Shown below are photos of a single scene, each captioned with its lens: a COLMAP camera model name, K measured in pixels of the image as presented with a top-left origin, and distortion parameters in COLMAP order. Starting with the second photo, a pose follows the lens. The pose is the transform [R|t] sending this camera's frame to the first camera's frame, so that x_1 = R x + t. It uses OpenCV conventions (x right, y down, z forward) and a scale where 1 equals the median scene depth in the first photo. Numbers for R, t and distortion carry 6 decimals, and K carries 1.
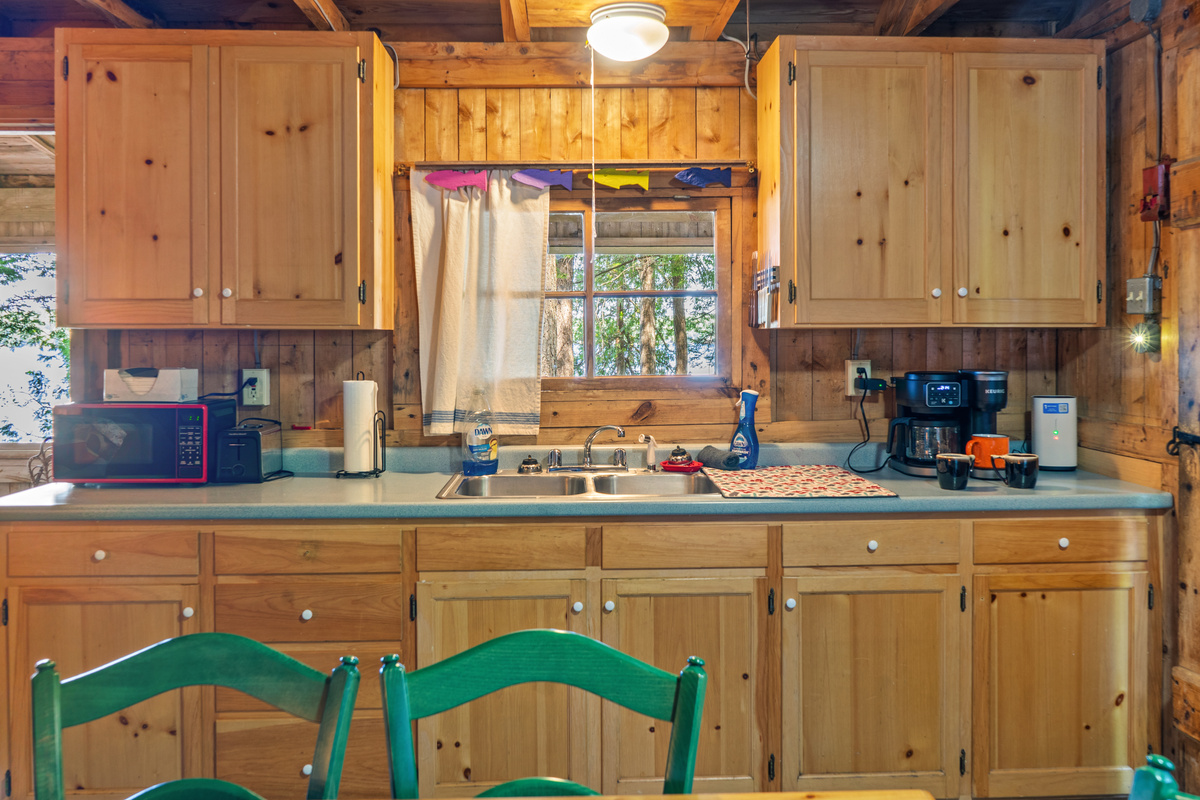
lens RADIAL K [[982.5, 0, 598.8], [0, 982.5, 345.9], [0, 0, 1]] dist [-0.012109, 0.003688]
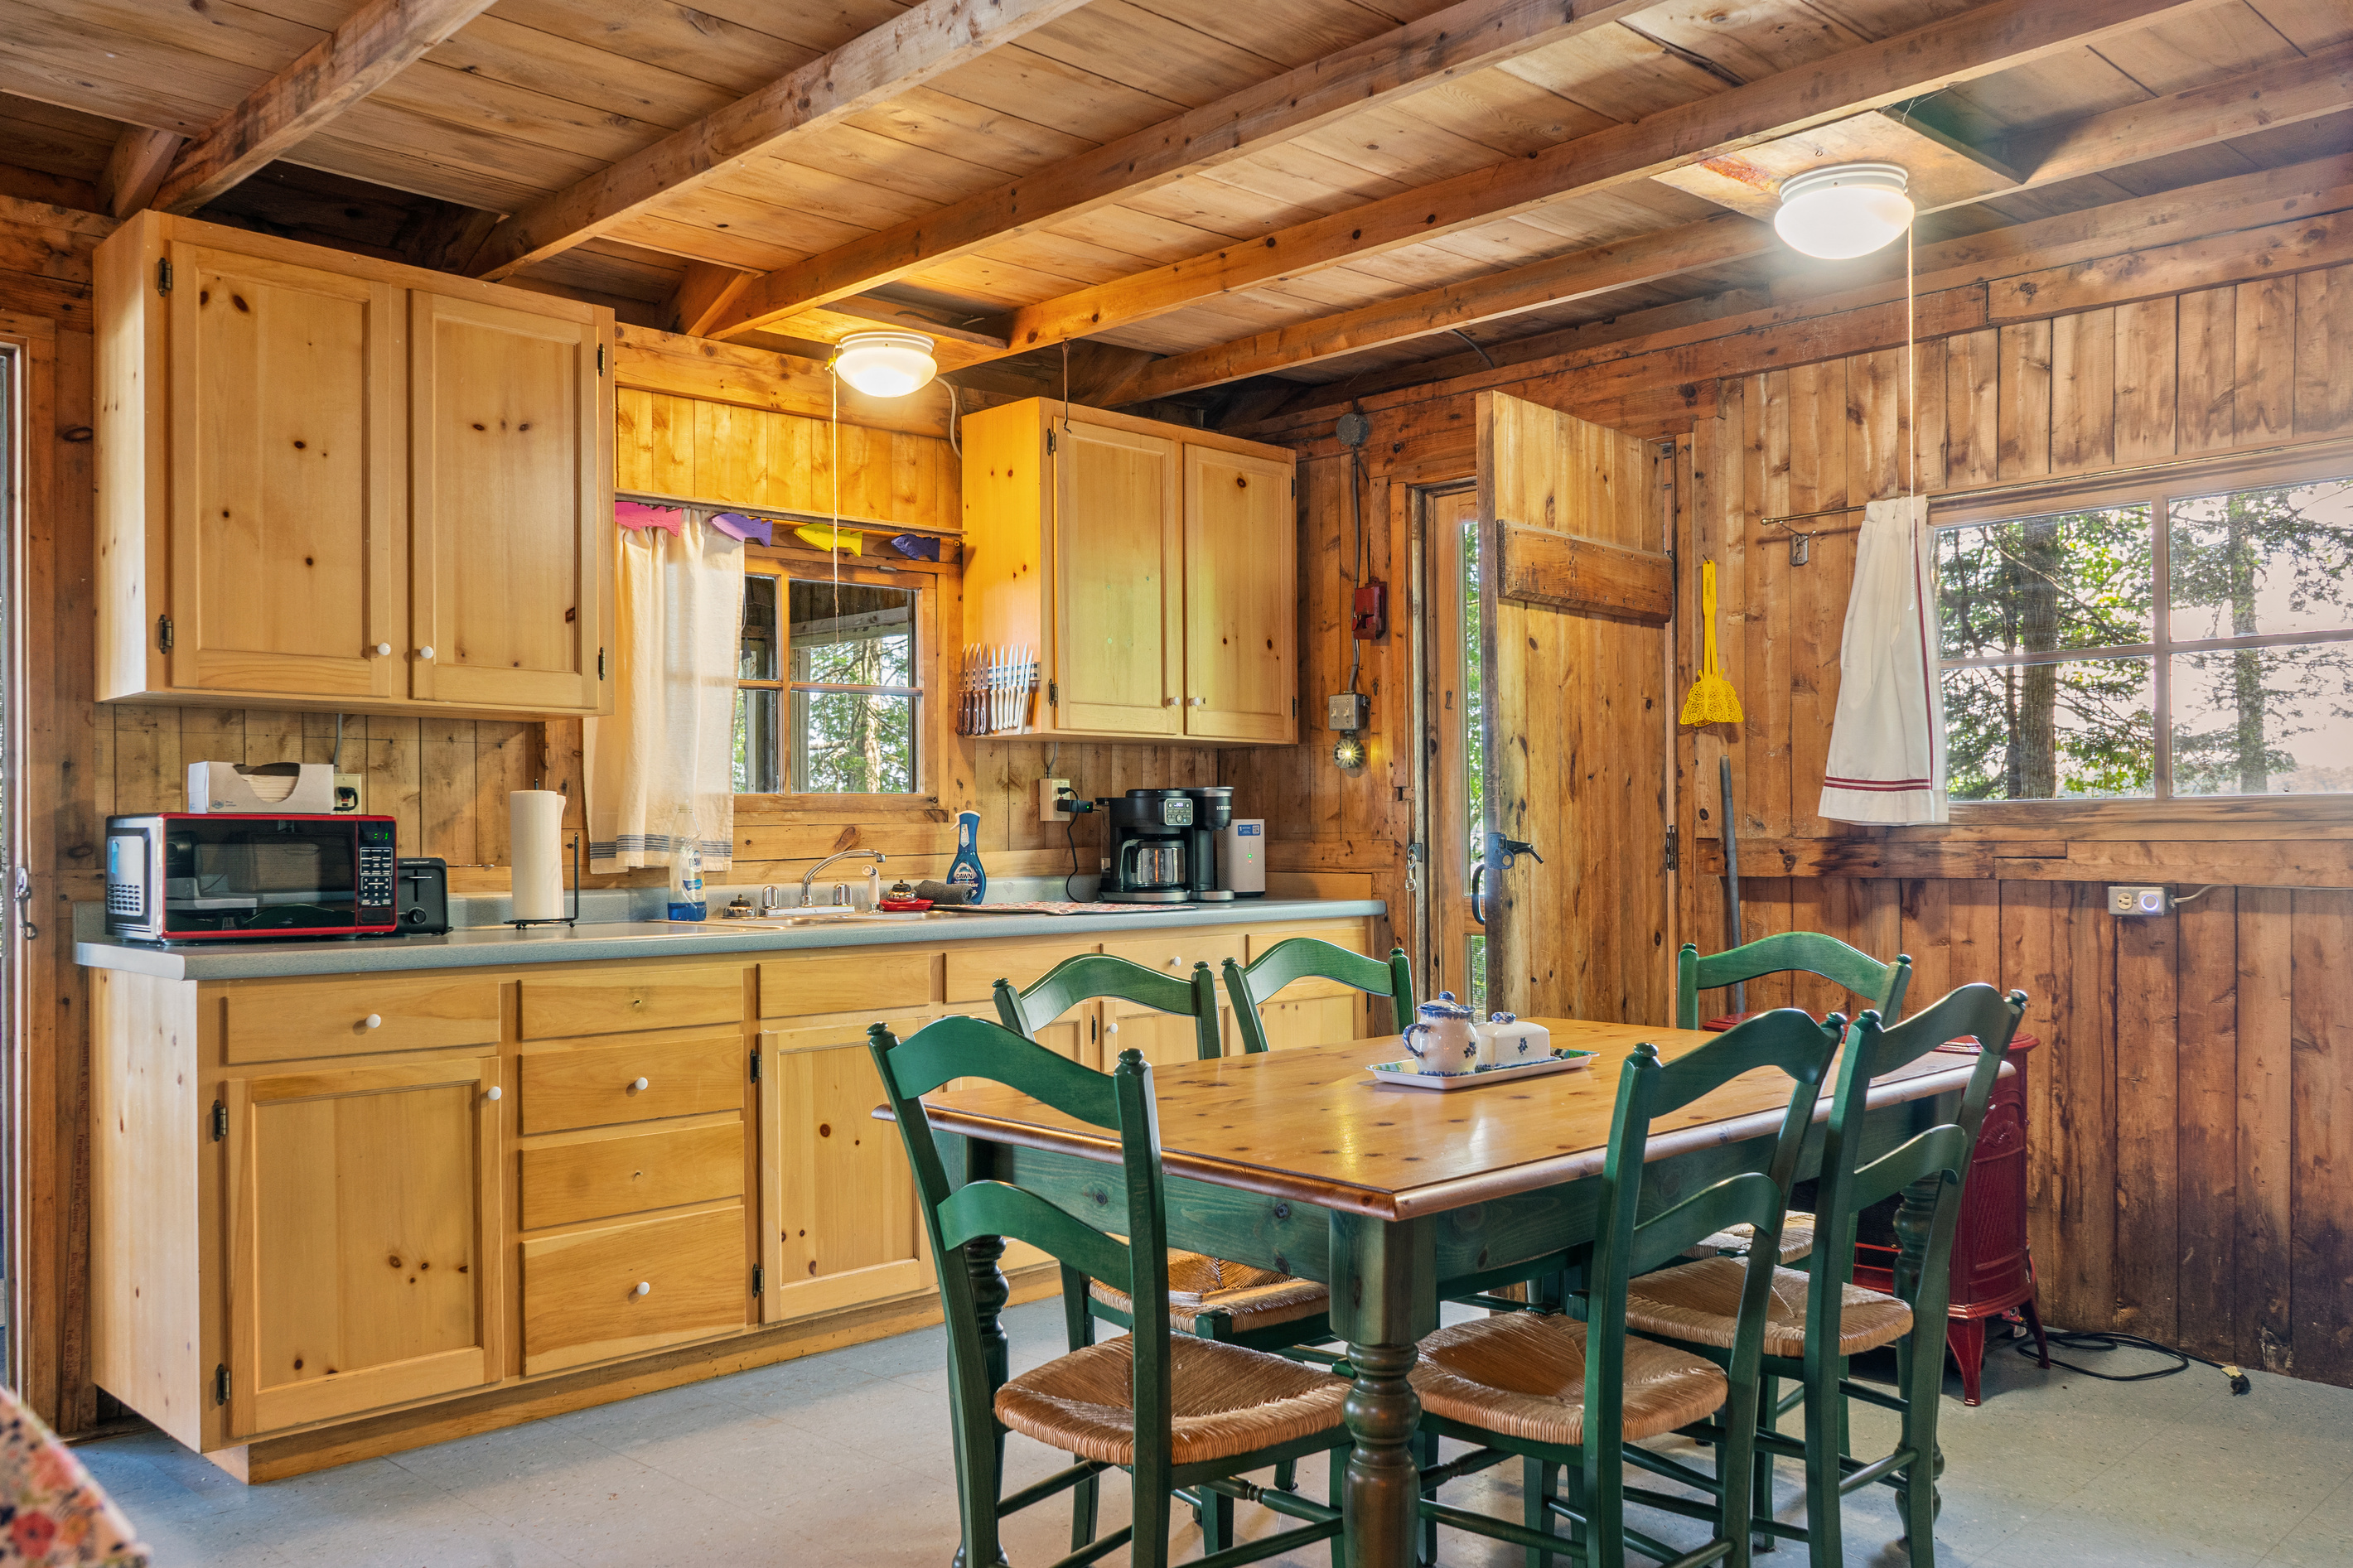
lens RADIAL K [[1896.4, 0, 1171.3], [0, 1896.4, 842.4], [0, 0, 1]] dist [-0.007110, 0.000005]
pose [[0.737788, -0.004344, 0.675018, -0.802956], [0.008496, 0.999960, -0.002851, 0.078082], [-0.674978, 0.007838, 0.737796, -0.291439]]
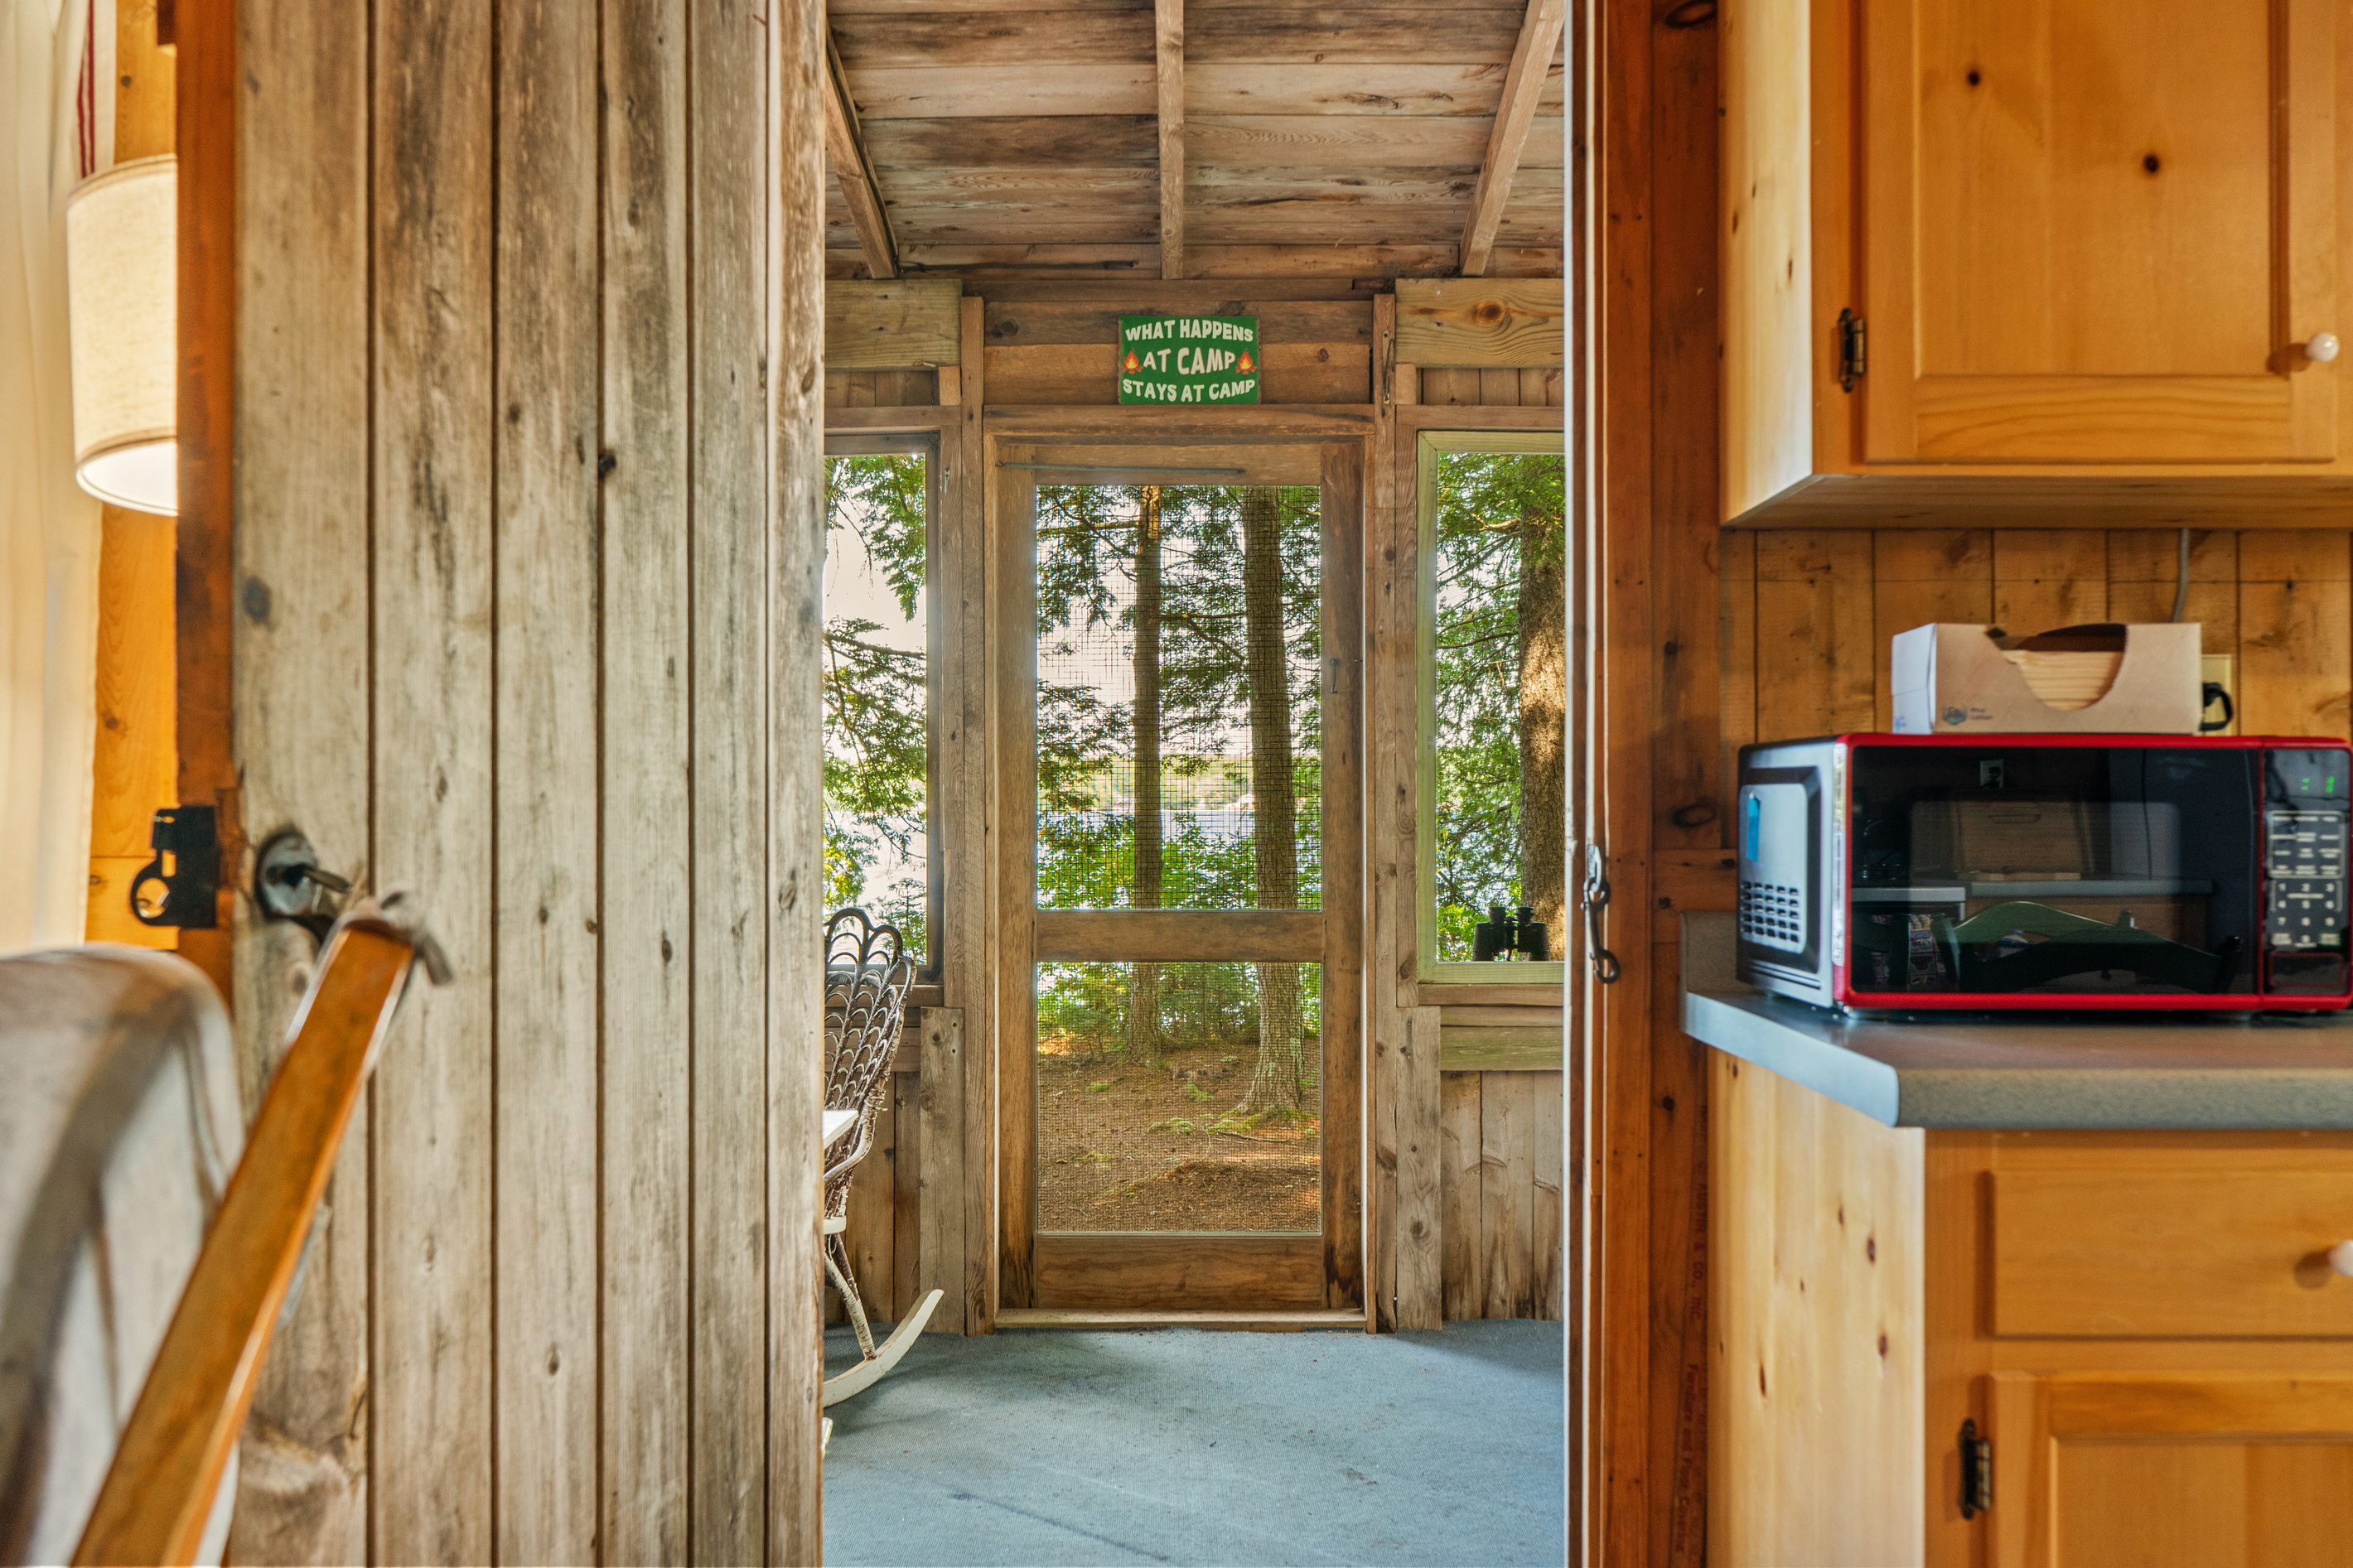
lens RADIAL K [[2156.6, 0, 1176.5], [0, 2156.6, 784.0], [0, 0, 1]] dist [-0.008087, 0.000225]
pose [[0.999272, 0.000462, -0.038159, -0.651959], [-0.001073, 0.999871, -0.016011, 0.075953], [0.038147, 0.016041, 0.999143, 0.323554]]
